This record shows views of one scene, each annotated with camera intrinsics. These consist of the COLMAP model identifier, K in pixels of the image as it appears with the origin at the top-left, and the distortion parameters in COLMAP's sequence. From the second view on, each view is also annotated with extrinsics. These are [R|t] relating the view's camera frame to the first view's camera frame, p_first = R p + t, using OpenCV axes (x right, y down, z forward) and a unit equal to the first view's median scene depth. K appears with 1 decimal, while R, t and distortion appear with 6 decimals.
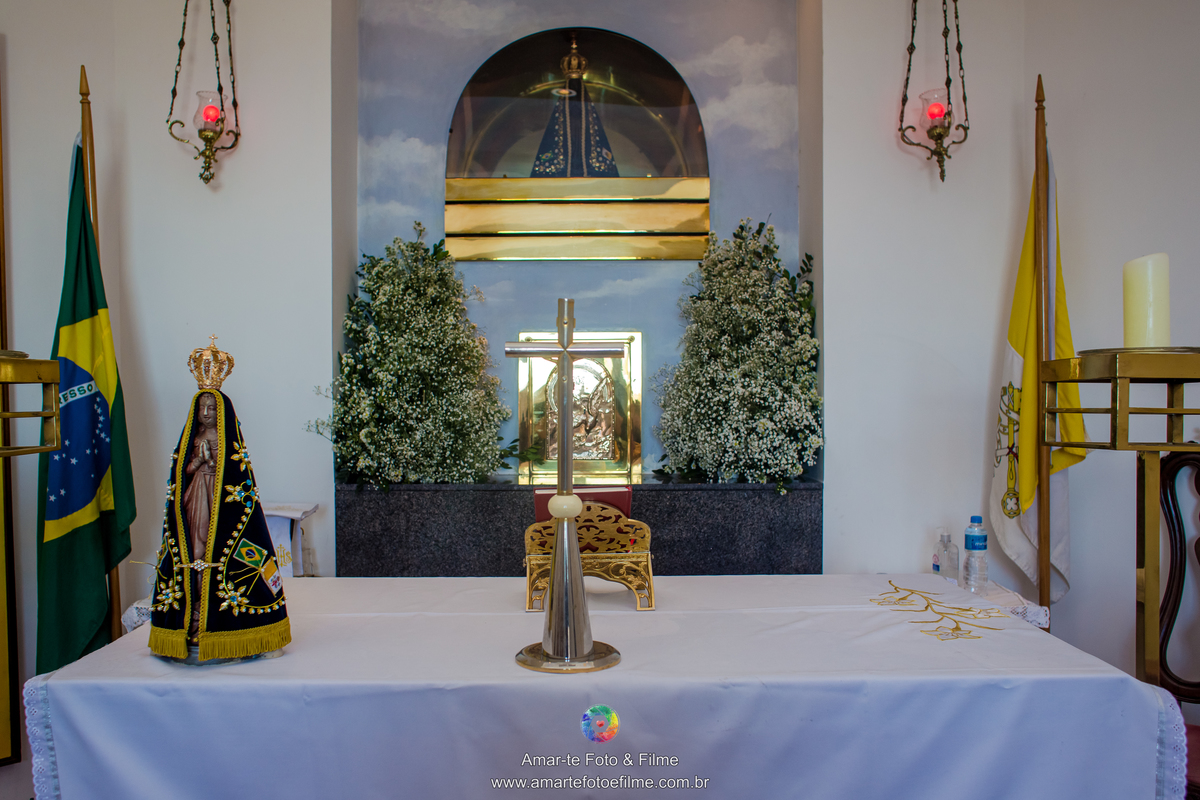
lens RADIAL K [[814.8, 0, 576.4], [0, 814.8, 420.3], [0, 0, 1]] dist [-0.044944, -0.000992]
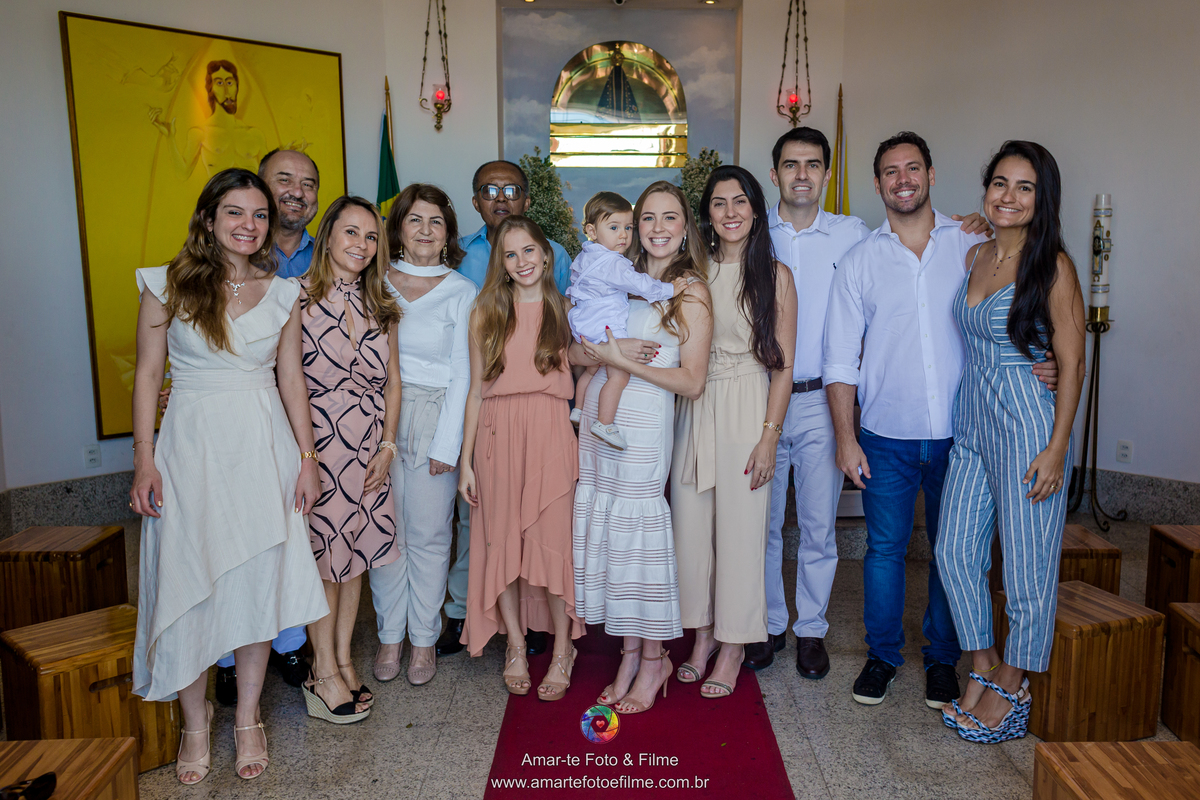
lens RADIAL K [[1151.8, 0, 626.2], [0, 1151.8, 405.3], [0, 0, 1]] dist [0.040953, -0.016651]
pose [[0.999692, 0.005285, 0.024228, -0.046092], [-0.007696, 0.994905, 0.100523, 0.094597], [-0.023573, -0.100679, 0.994640, -1.861991]]
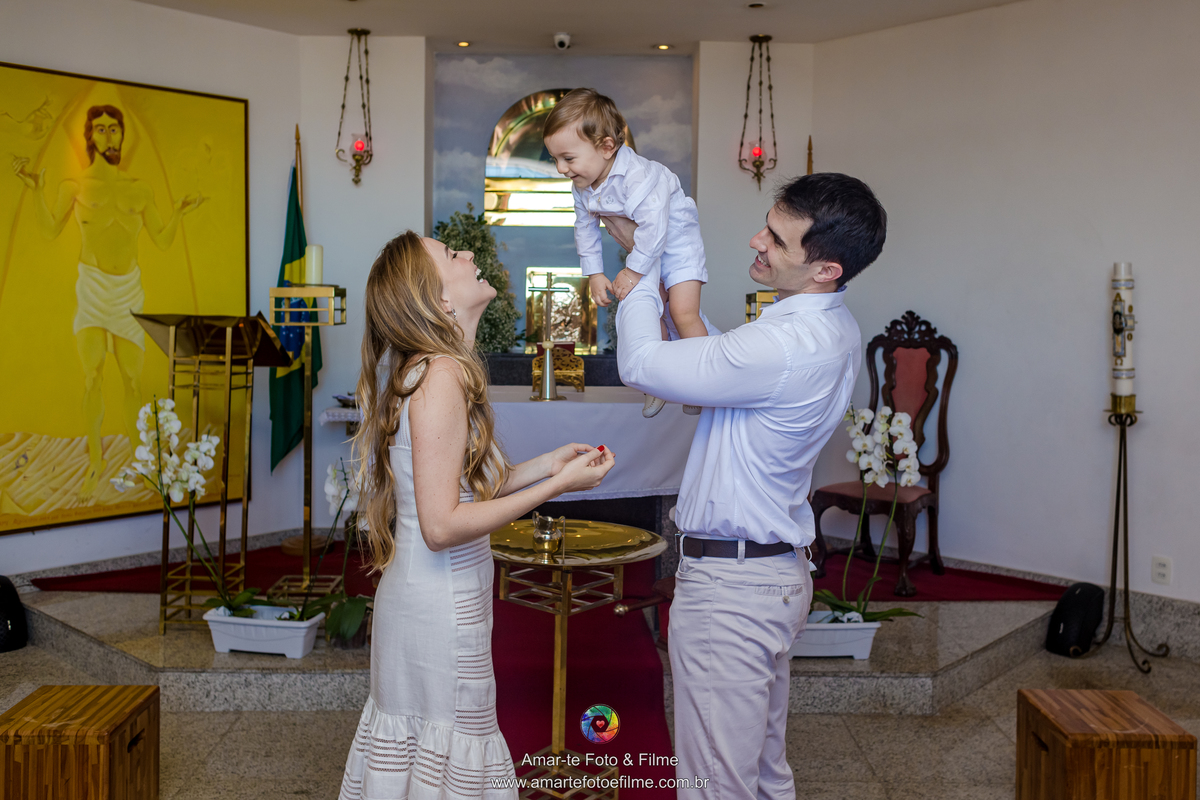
lens RADIAL K [[1087.4, 0, 597.9], [0, 1087.4, 318.0], [0, 0, 1]] dist [0.038169, -0.026023]
pose [[0.999799, 0.015237, 0.012999, 0.053278], [-0.015055, 0.999788, -0.014016, 0.030616], [-0.013210, 0.013818, 0.999817, -1.356967]]
